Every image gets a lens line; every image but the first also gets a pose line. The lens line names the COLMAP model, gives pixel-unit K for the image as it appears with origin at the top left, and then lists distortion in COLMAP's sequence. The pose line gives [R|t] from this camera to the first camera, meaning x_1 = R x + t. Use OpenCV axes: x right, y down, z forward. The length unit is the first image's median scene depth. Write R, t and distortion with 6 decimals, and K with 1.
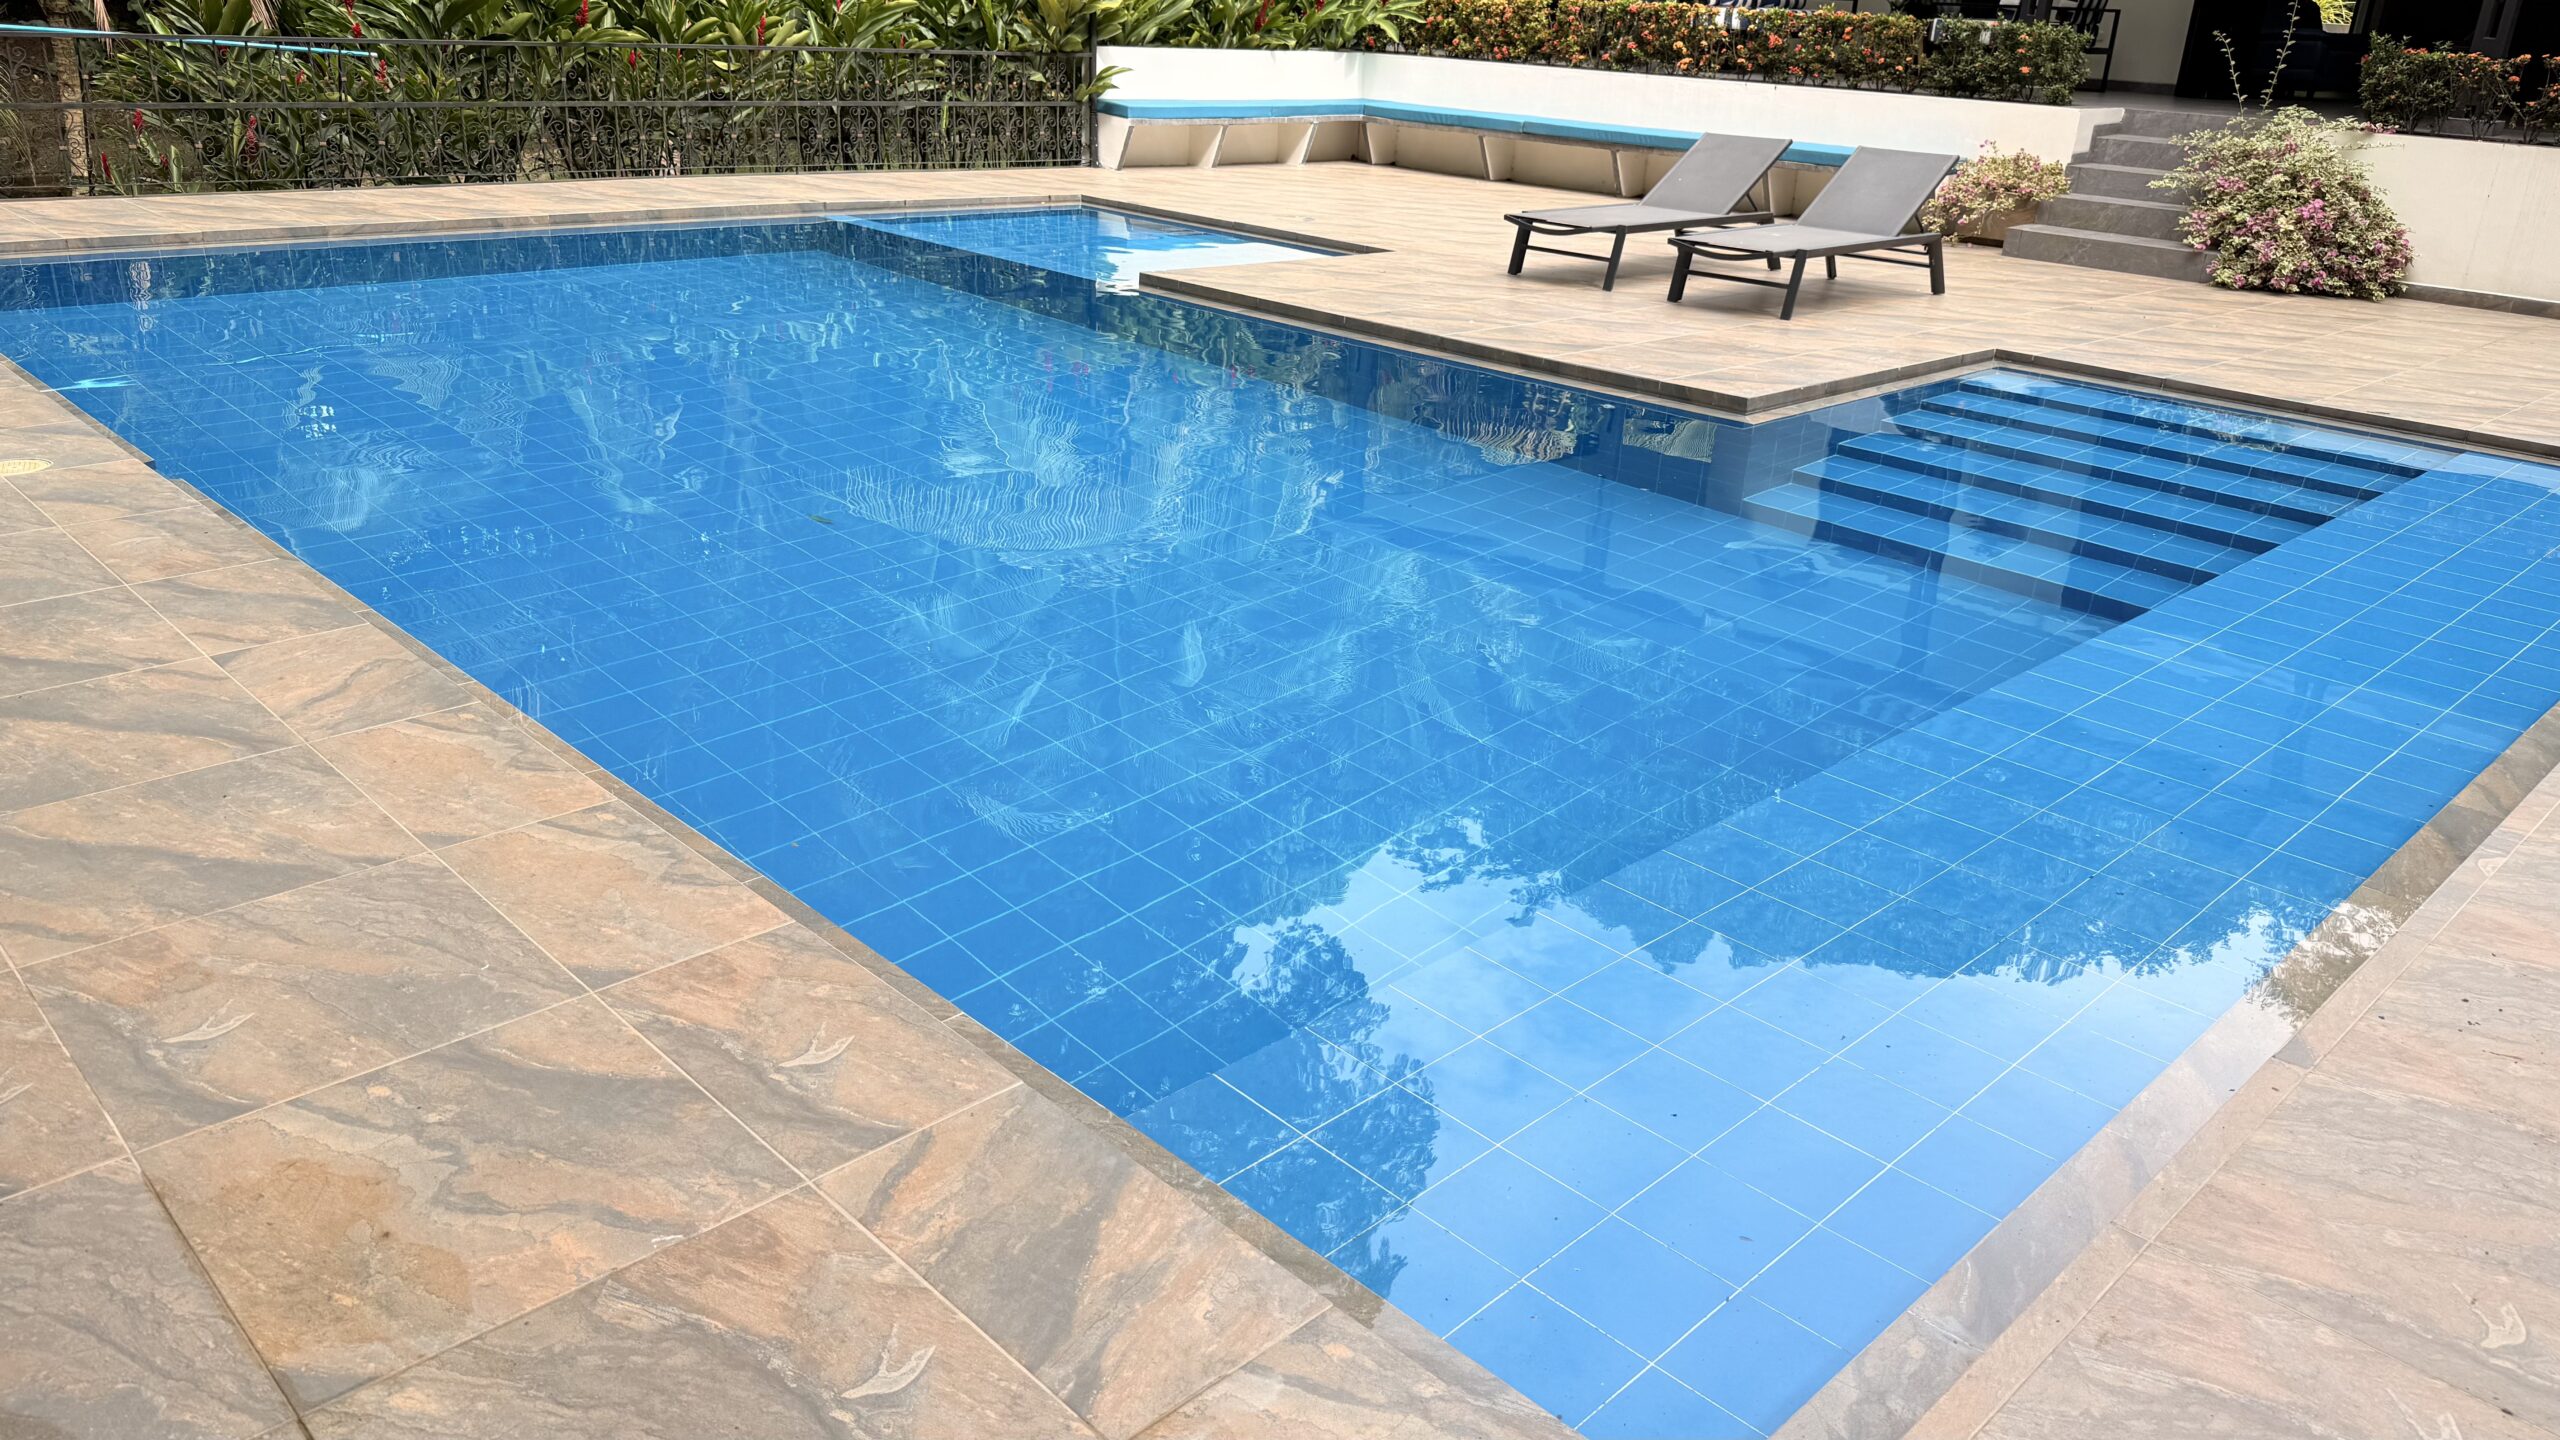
lens RADIAL K [[1781.2, 0, 1277.4], [0, 1781.2, 734.4], [0, 0, 1]] dist [0.069571, -0.091115]
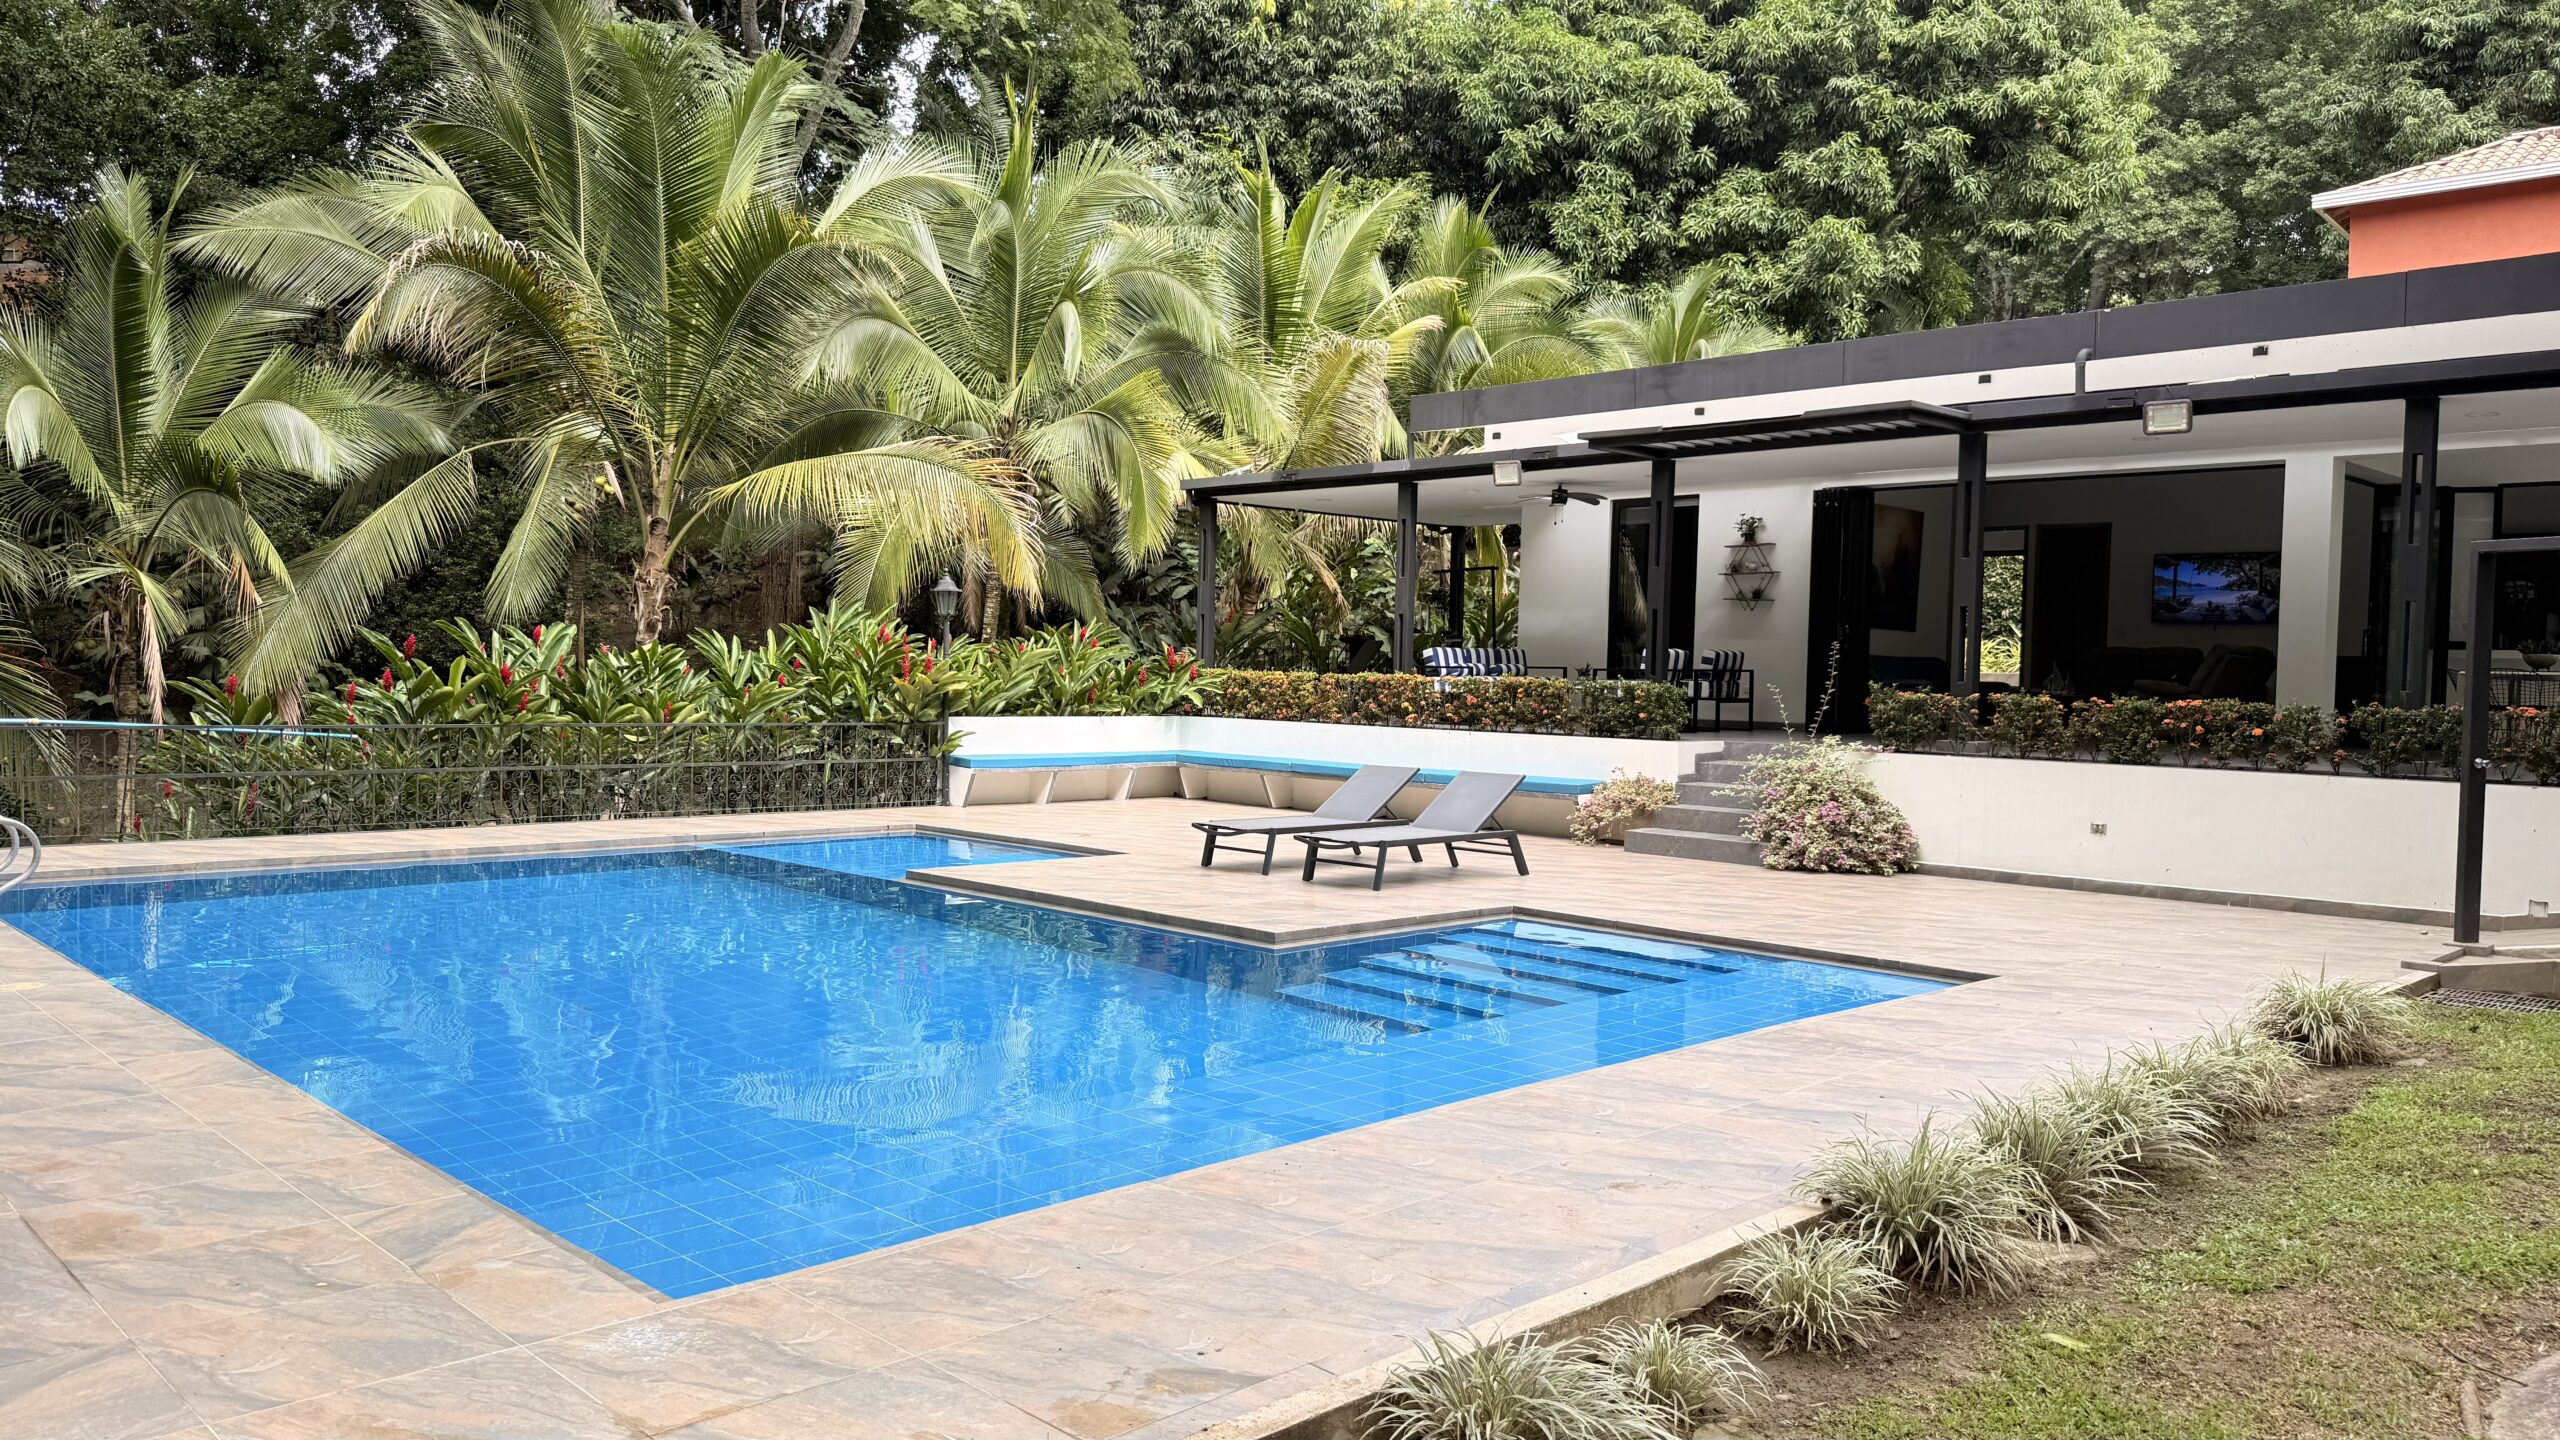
lens RADIAL K [[1781.2, 0, 1277.4], [0, 1781.2, 734.4], [0, 0, 1]] dist [0.069571, -0.091115]
pose [[0.999660, -0.026086, 0.000393, 0.173003], [0.024579, 0.936682, -0.349317, 0.100026], [0.008744, 0.349208, 0.937004, -0.233923]]
